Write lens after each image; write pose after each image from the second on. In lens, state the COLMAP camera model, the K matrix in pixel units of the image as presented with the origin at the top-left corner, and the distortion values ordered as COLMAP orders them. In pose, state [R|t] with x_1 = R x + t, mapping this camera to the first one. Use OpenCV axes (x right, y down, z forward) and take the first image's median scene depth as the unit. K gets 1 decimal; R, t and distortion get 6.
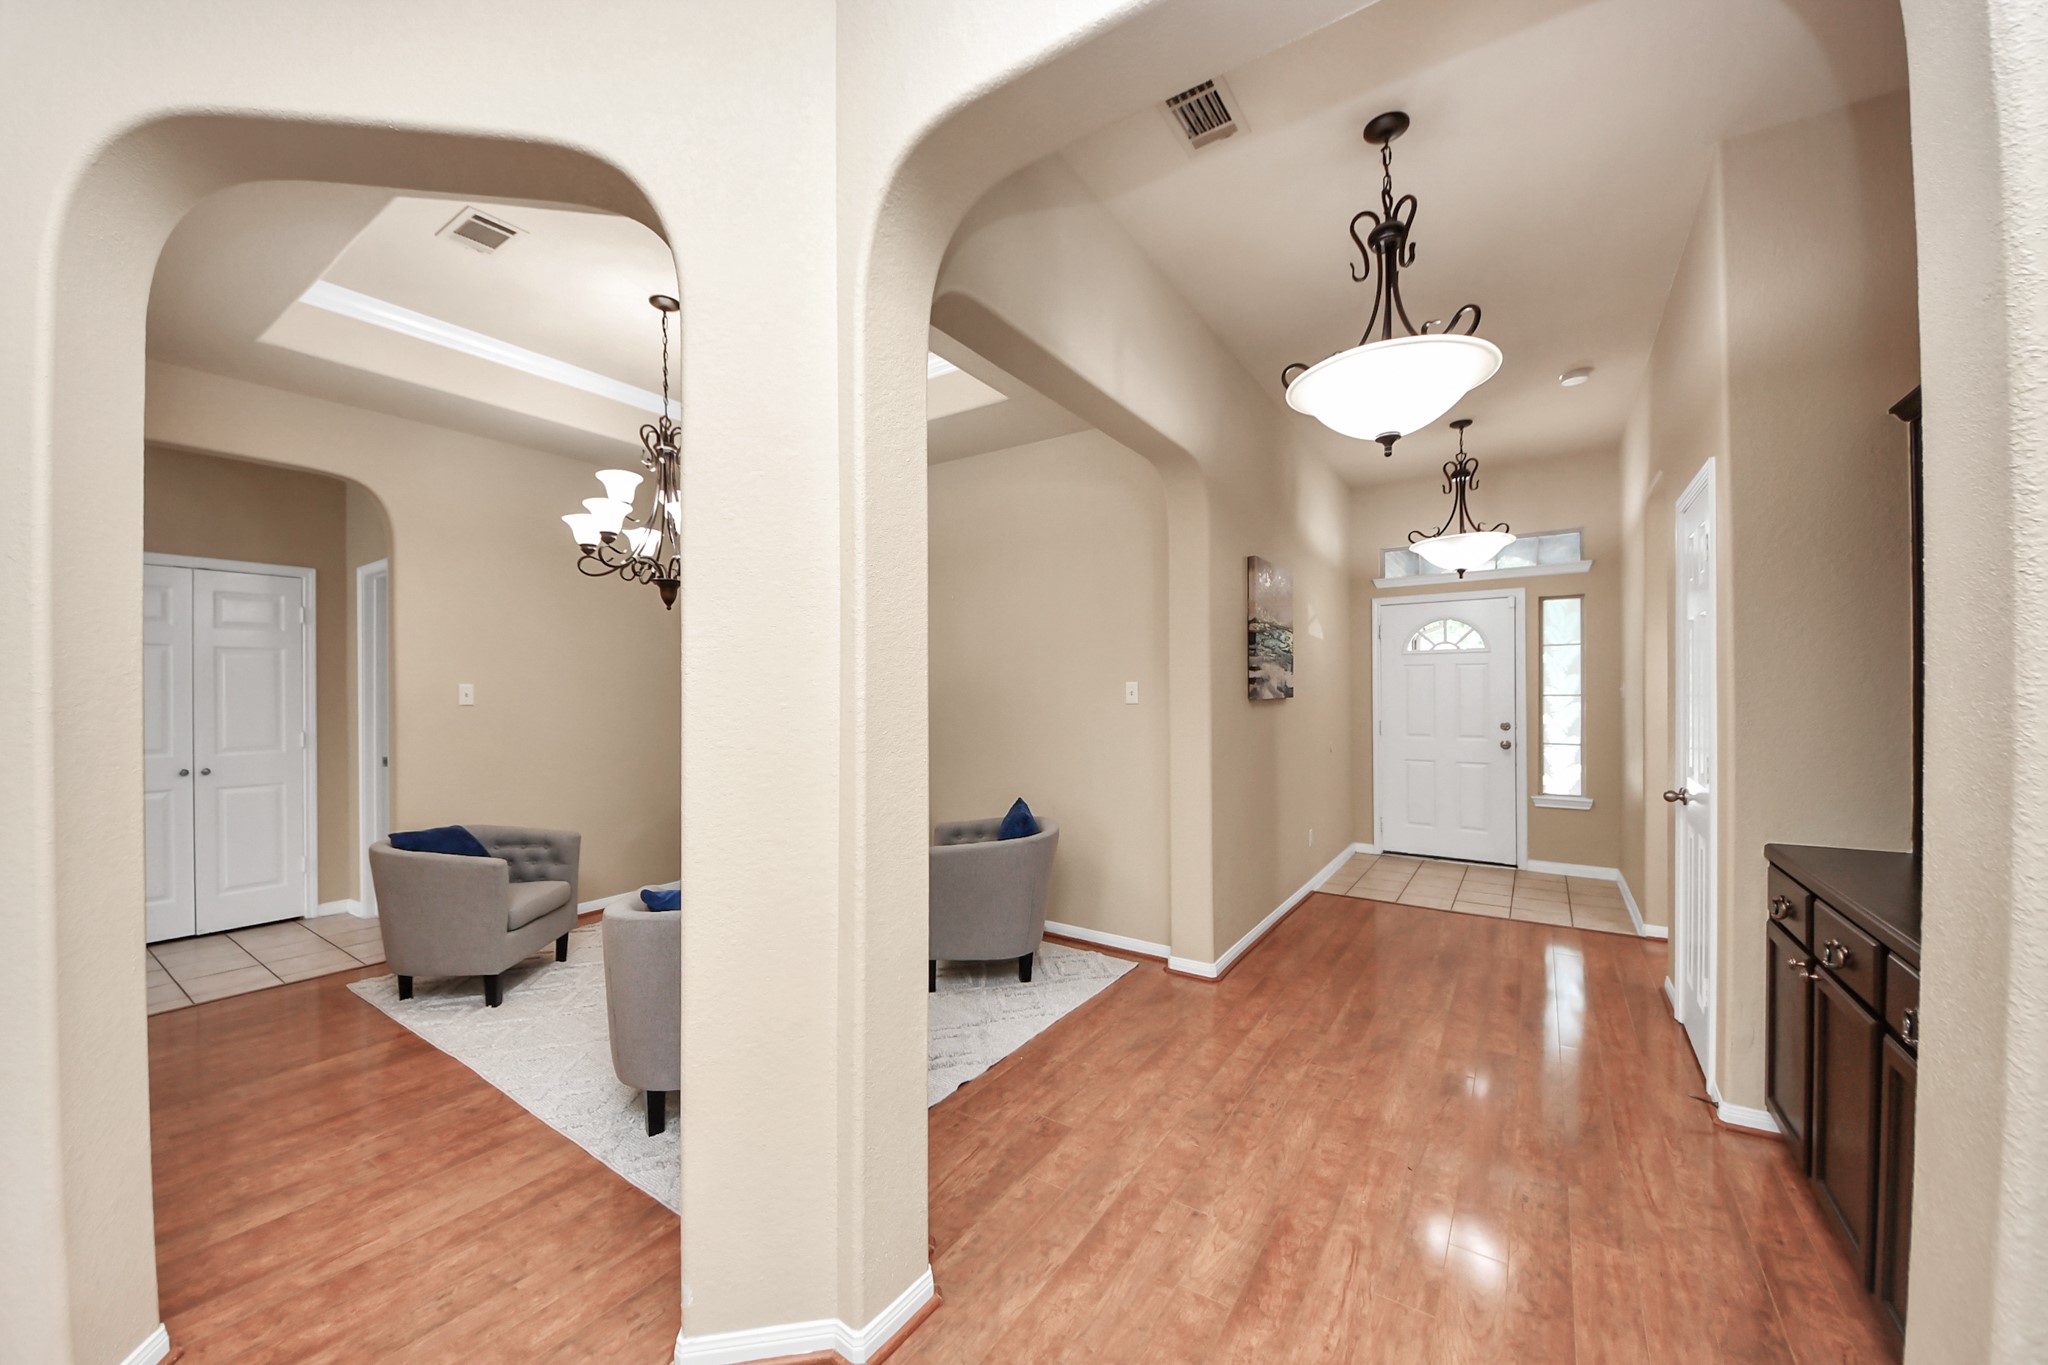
lens RADIAL K [[756.2, 0, 1014.9], [0, 756.2, 673.5], [0, 0, 1]] dist [0.014849, -0.001731]
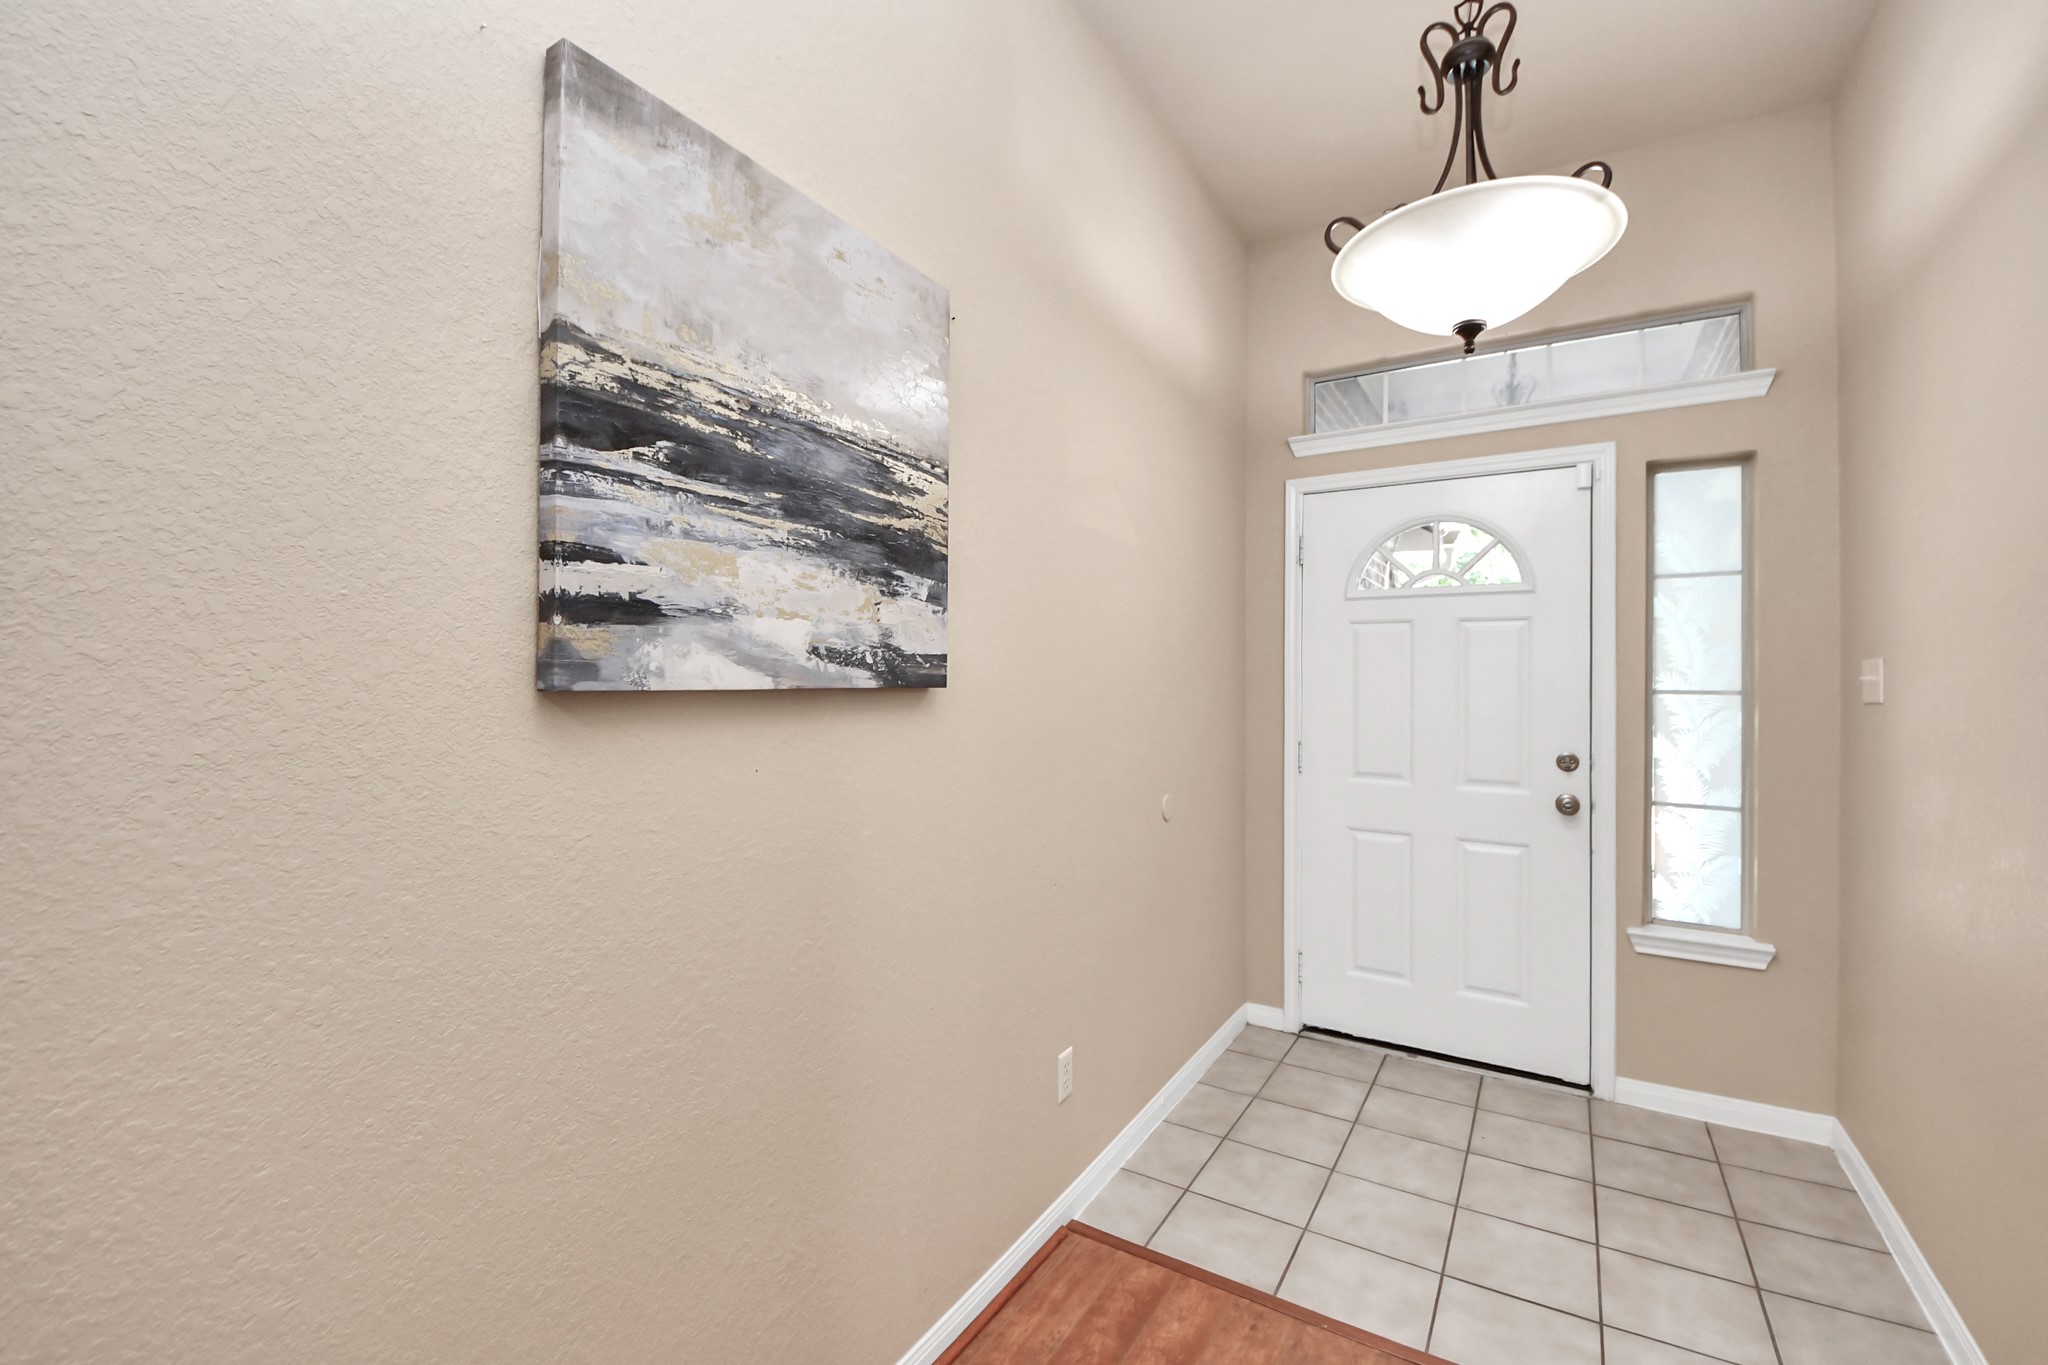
lens RADIAL K [[865.9, 0, 1014.6], [0, 865.9, 668.6], [0, 0, 1]] dist [-0.000462, -0.000416]
pose [[0.999084, 0.009474, 0.041727, 0.312400], [-0.009535, 0.999954, 0.001255, 0.018466], [-0.041713, -0.001652, 0.999128, 0.526576]]
